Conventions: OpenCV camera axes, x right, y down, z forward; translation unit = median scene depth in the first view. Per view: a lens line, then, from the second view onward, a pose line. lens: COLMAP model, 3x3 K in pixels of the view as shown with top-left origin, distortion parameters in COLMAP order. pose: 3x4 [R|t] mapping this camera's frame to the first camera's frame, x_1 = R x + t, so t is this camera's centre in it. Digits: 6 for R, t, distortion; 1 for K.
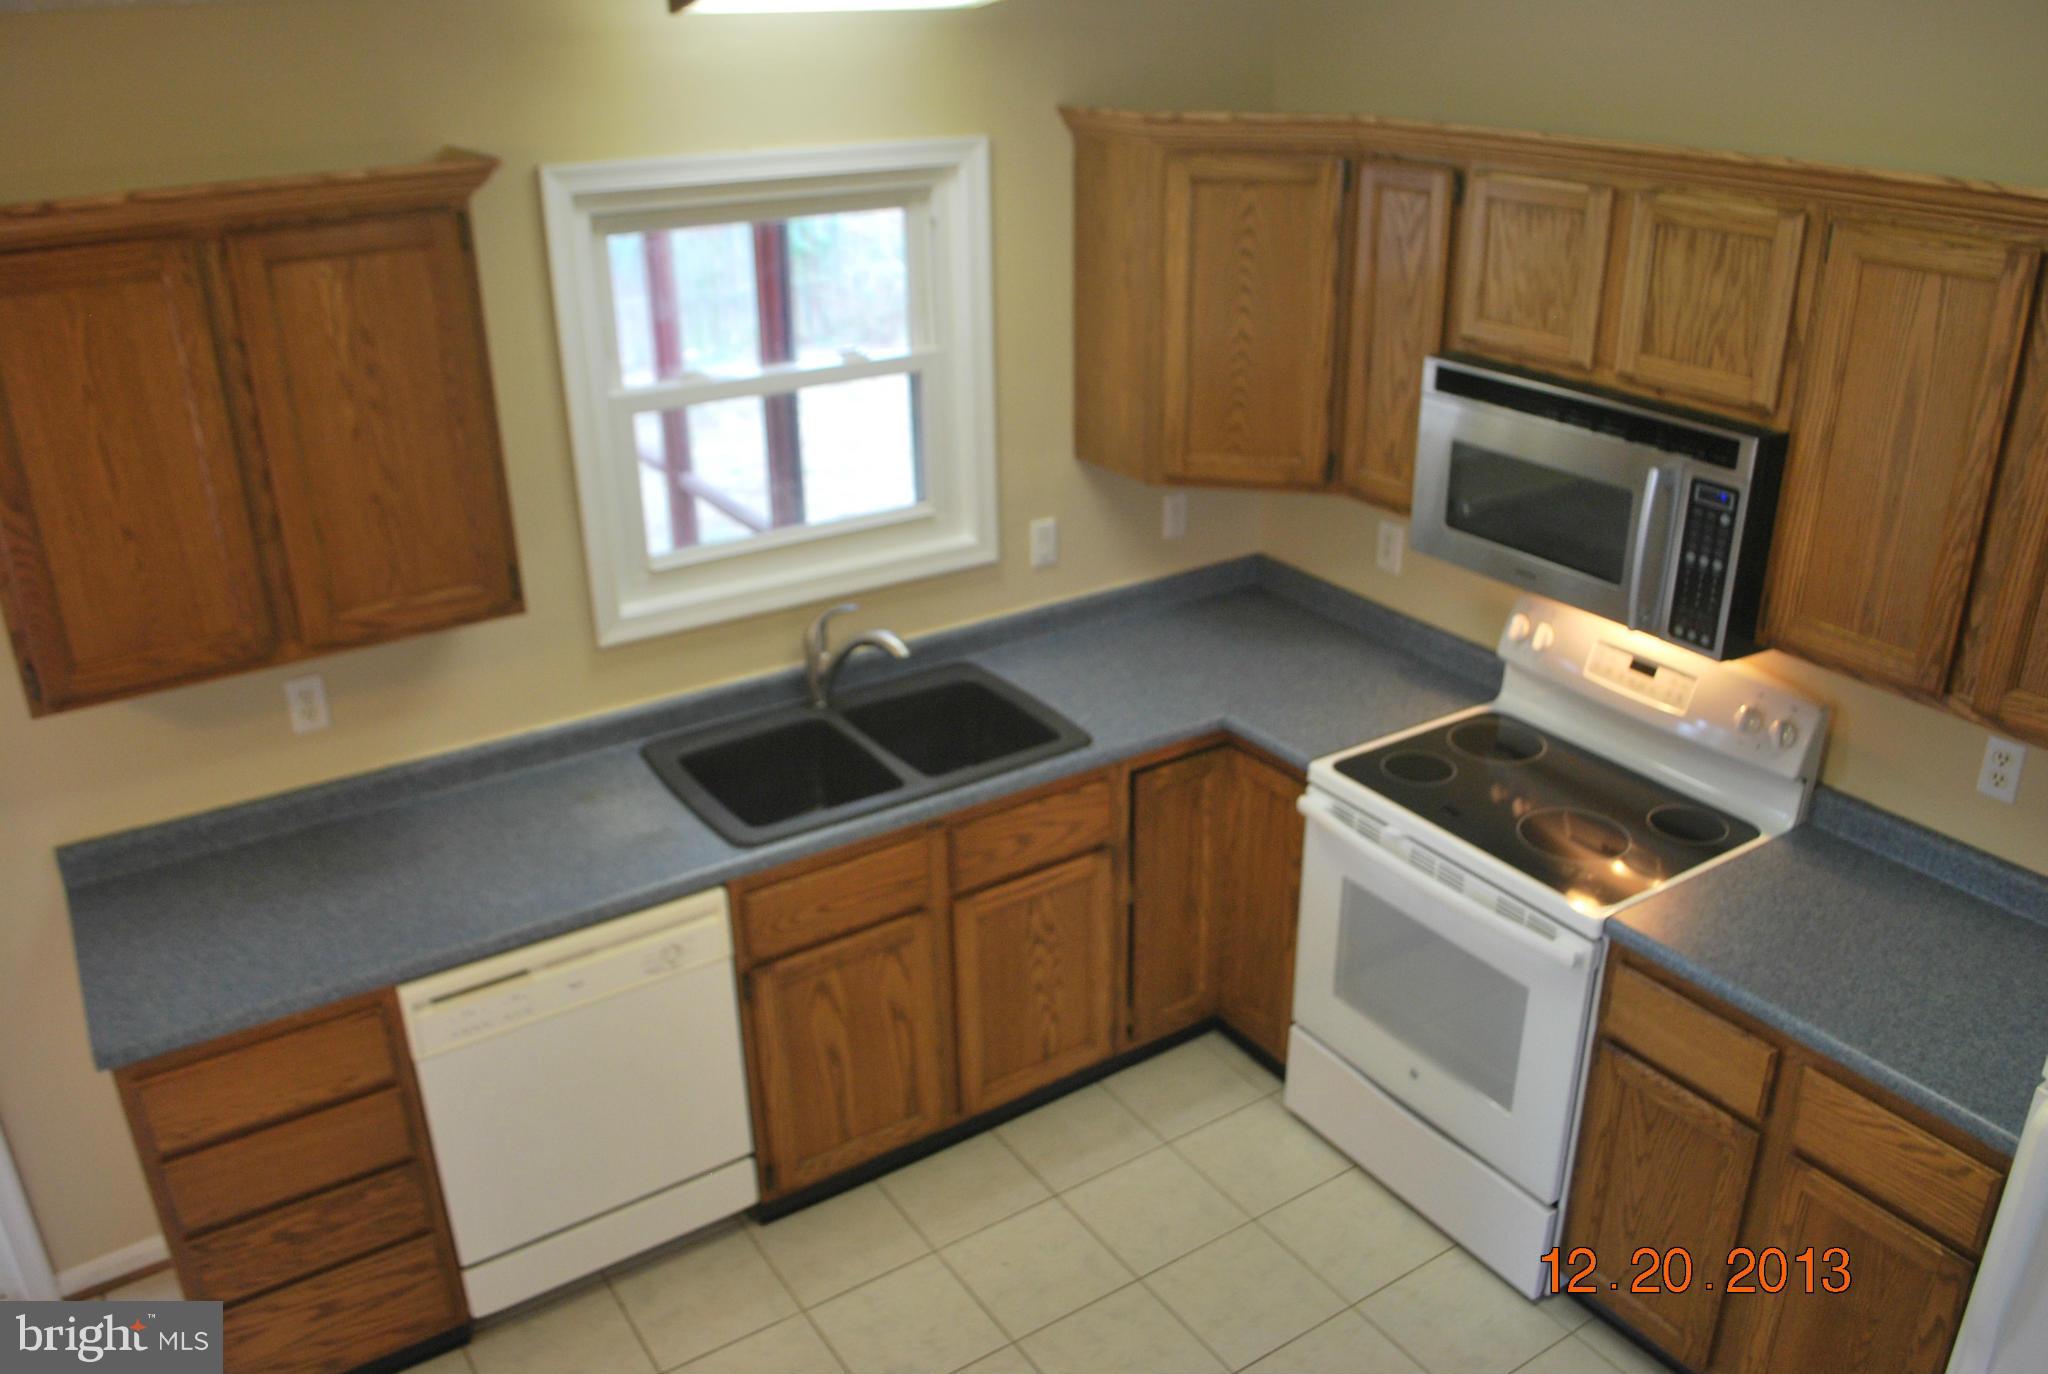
lens RADIAL K [[1612.1, 0, 1043.2], [0, 1612.1, 682.7], [0, 0, 1]] dist [-0.083237, 0.017465]
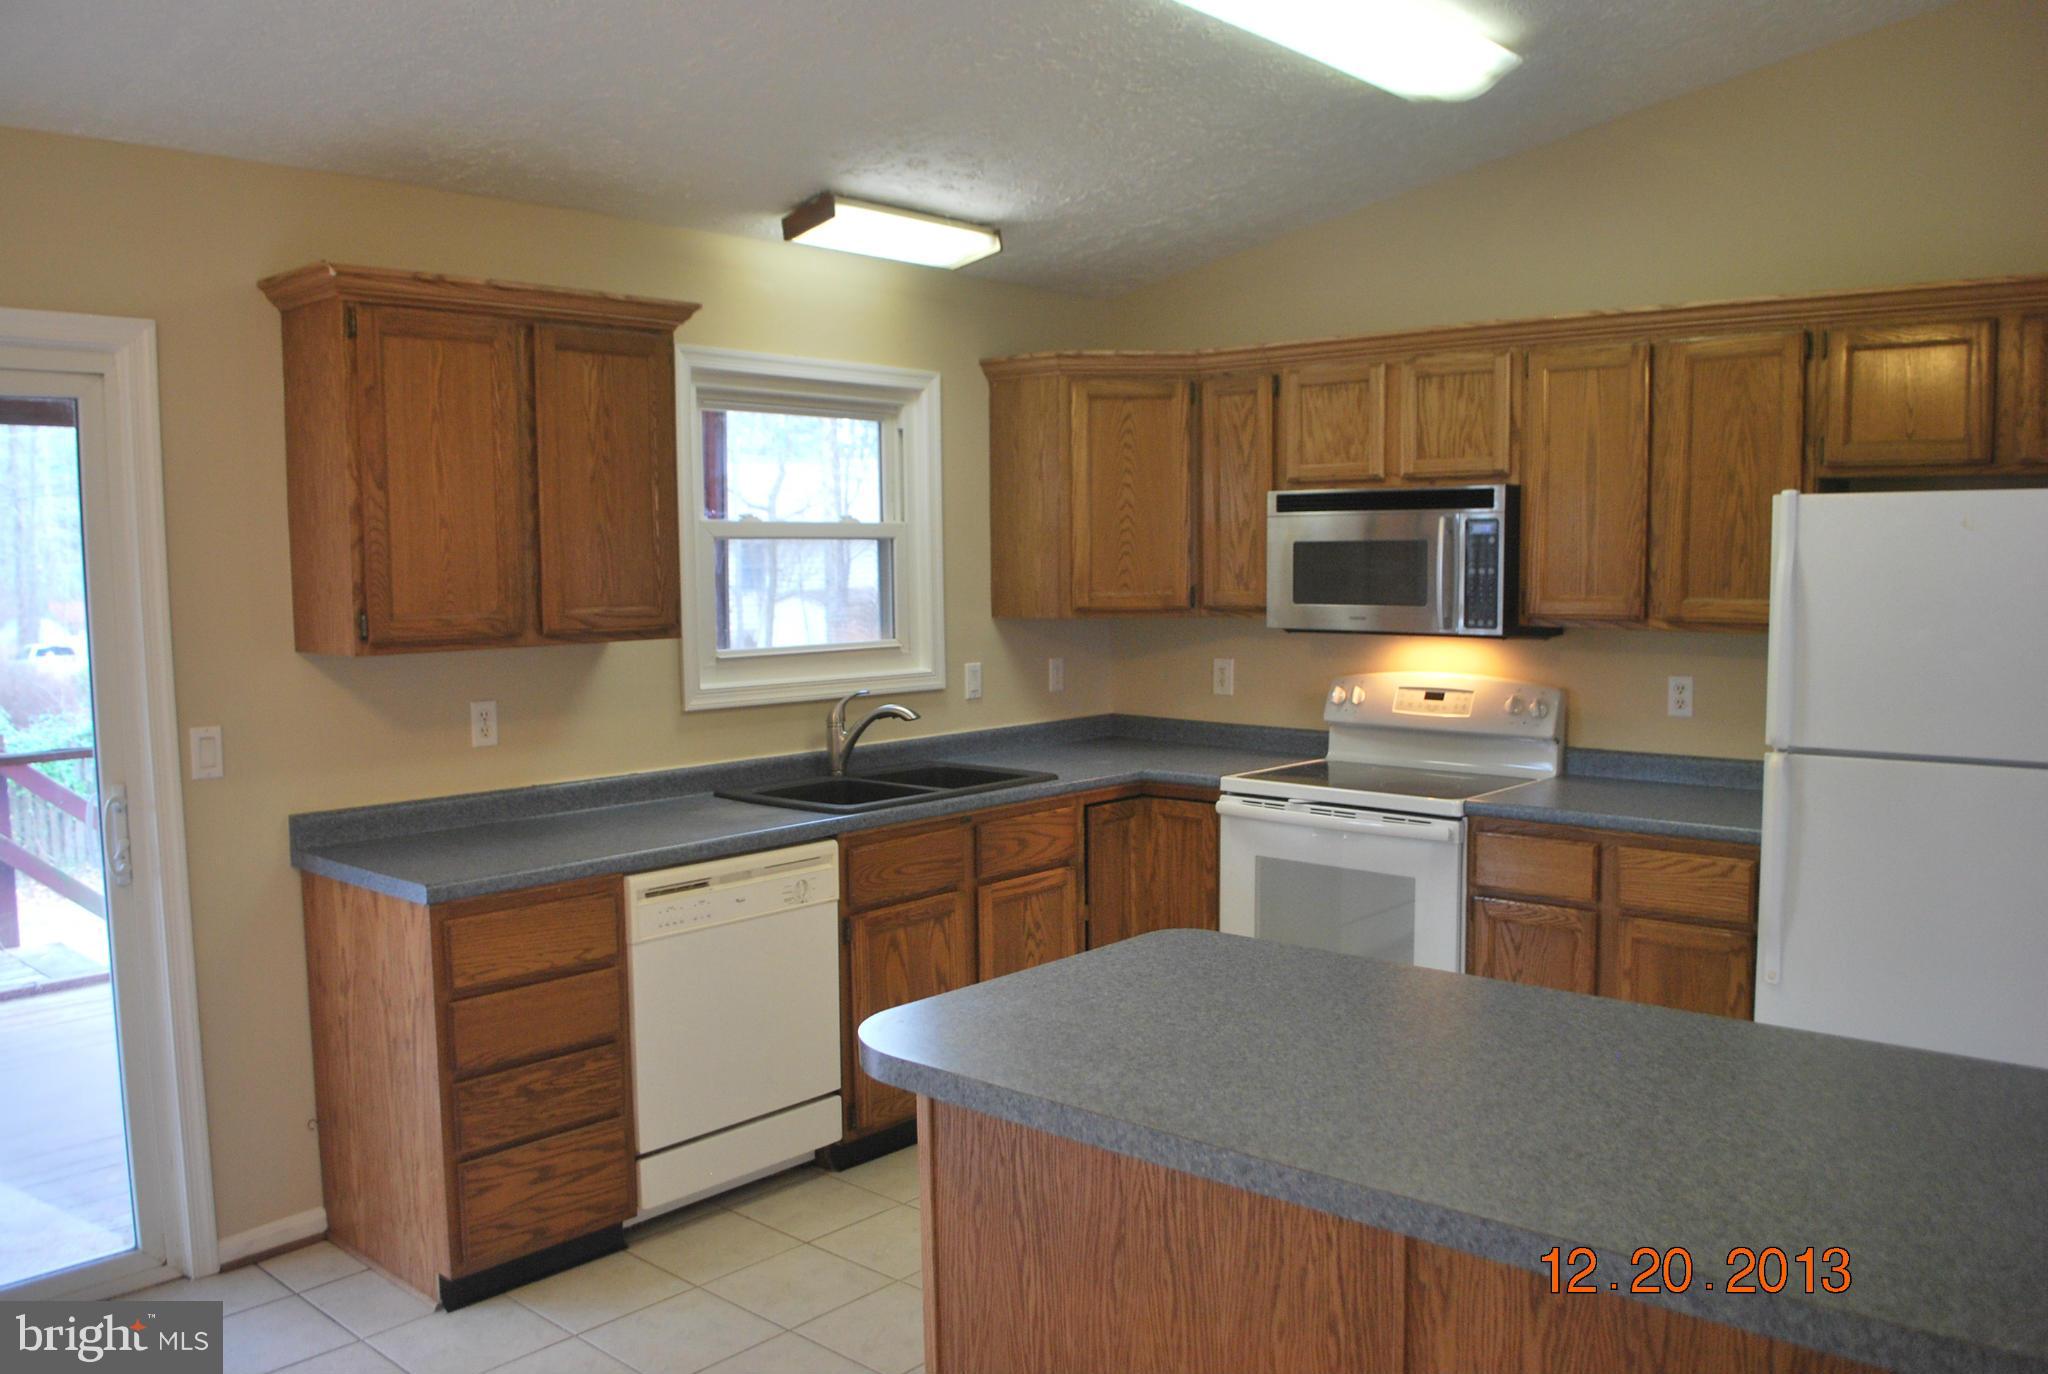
lens RADIAL K [[1612.1, 0, 1028.0], [0, 1612.1, 690.8], [0, 0, 1]] dist [-0.083237, 0.017465]
pose [[0.968164, -0.019983, 0.249518, -0.364790], [0.099275, 0.945715, -0.309463, 0.425094], [-0.229789, 0.324382, 0.917591, -0.267100]]
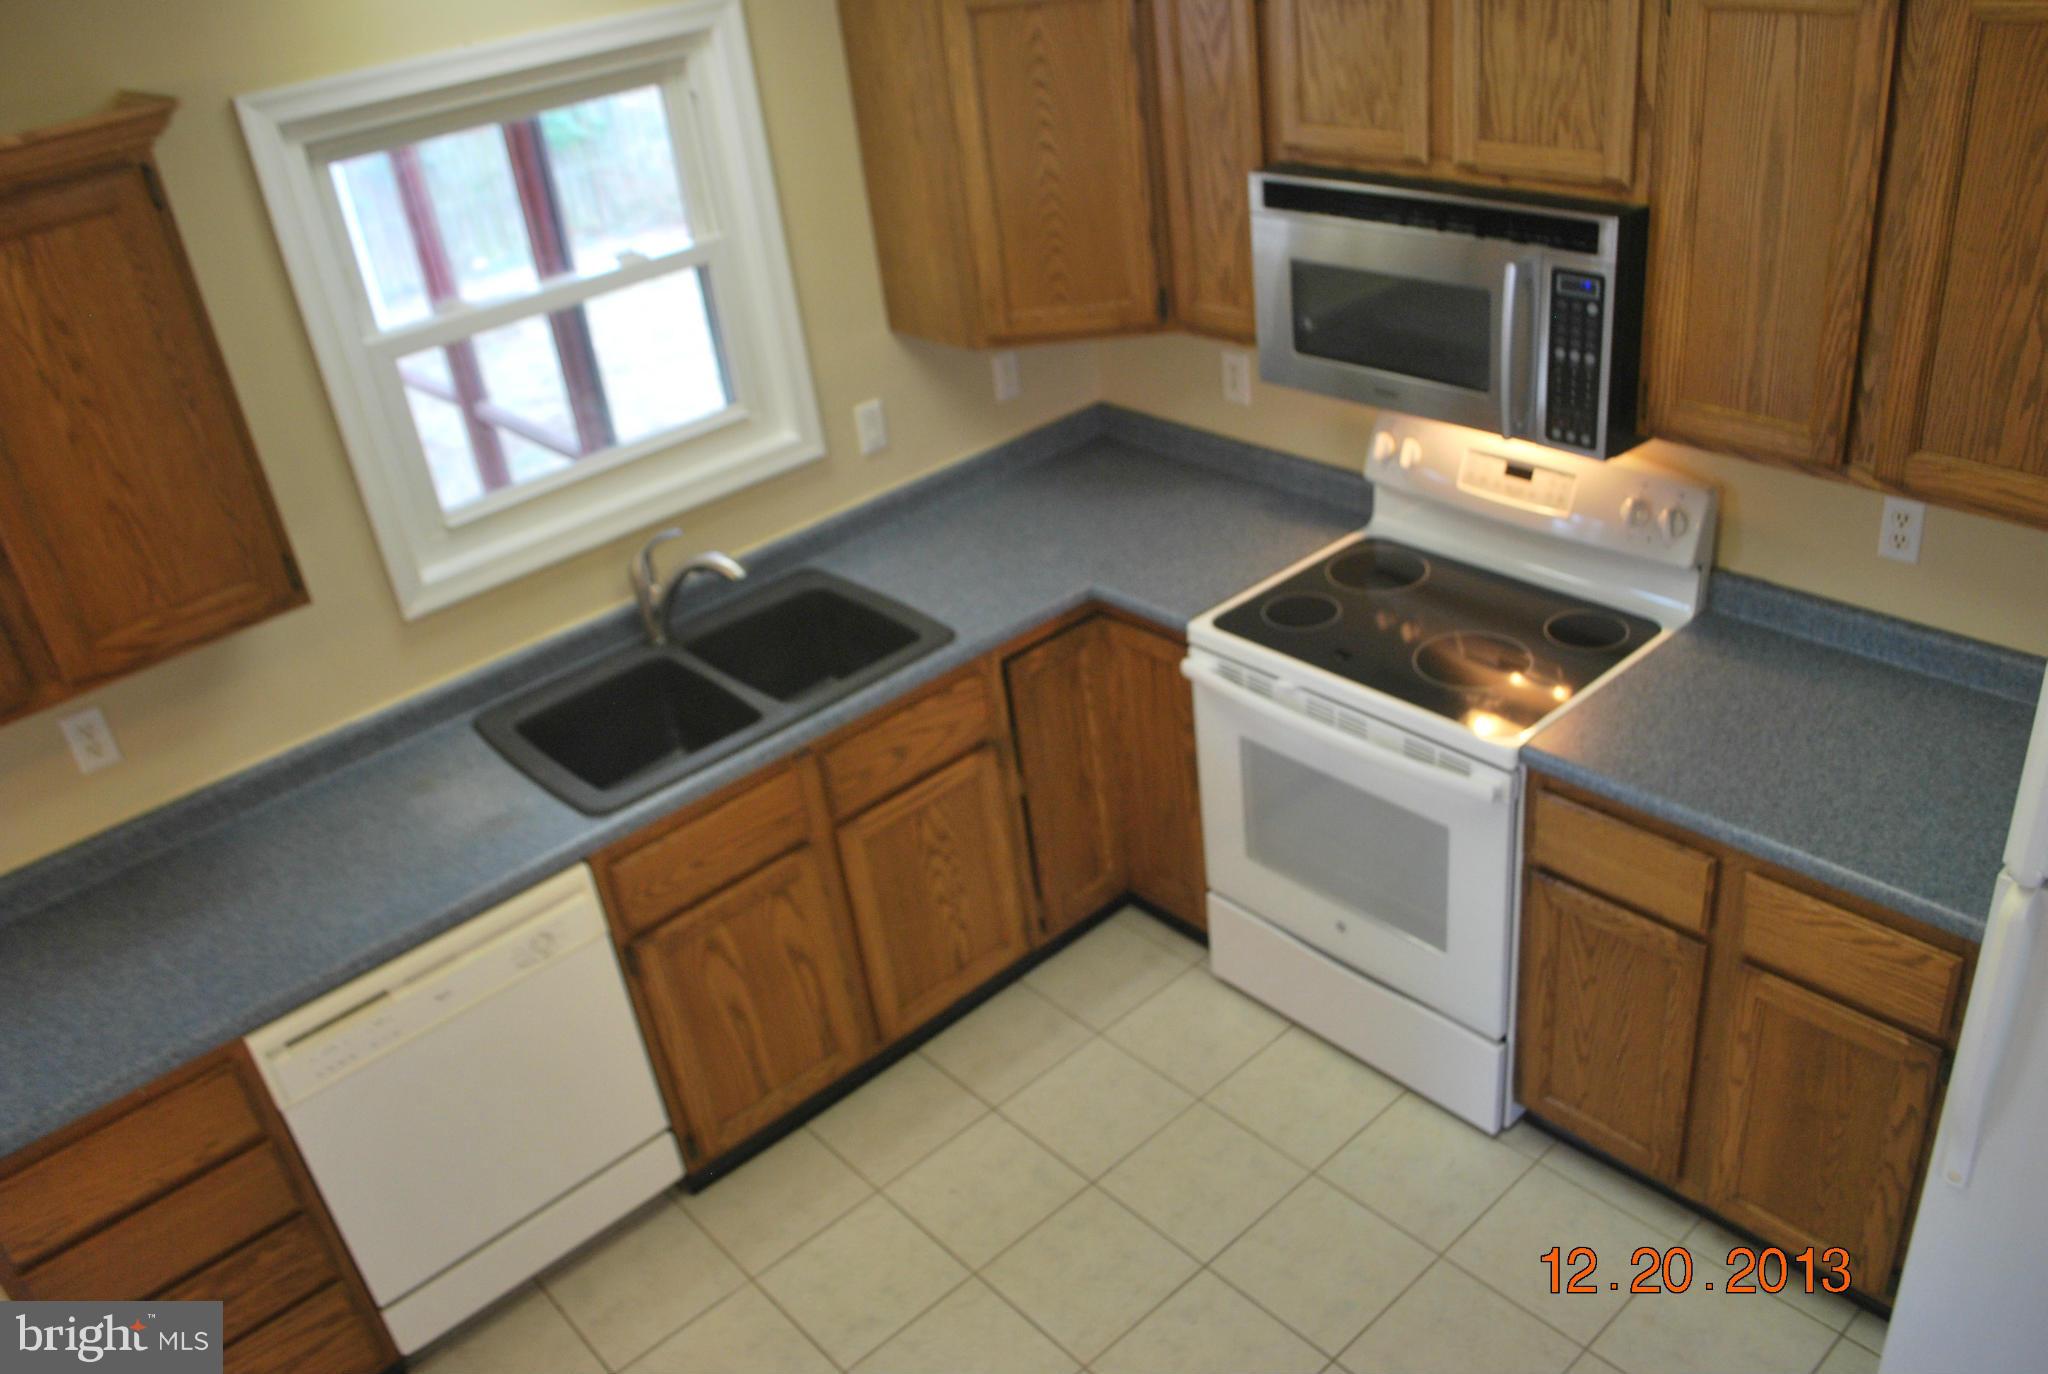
lens RADIAL K [[1612.1, 0, 1042.5], [0, 1612.1, 680.9], [0, 0, 1]] dist [-0.083237, 0.017465]
pose [[0.984572, -0.158891, 0.073289, 0.008108], [0.151281, 0.983442, 0.099784, -0.026512], [-0.087930, -0.087158, 0.992306, 0.074022]]
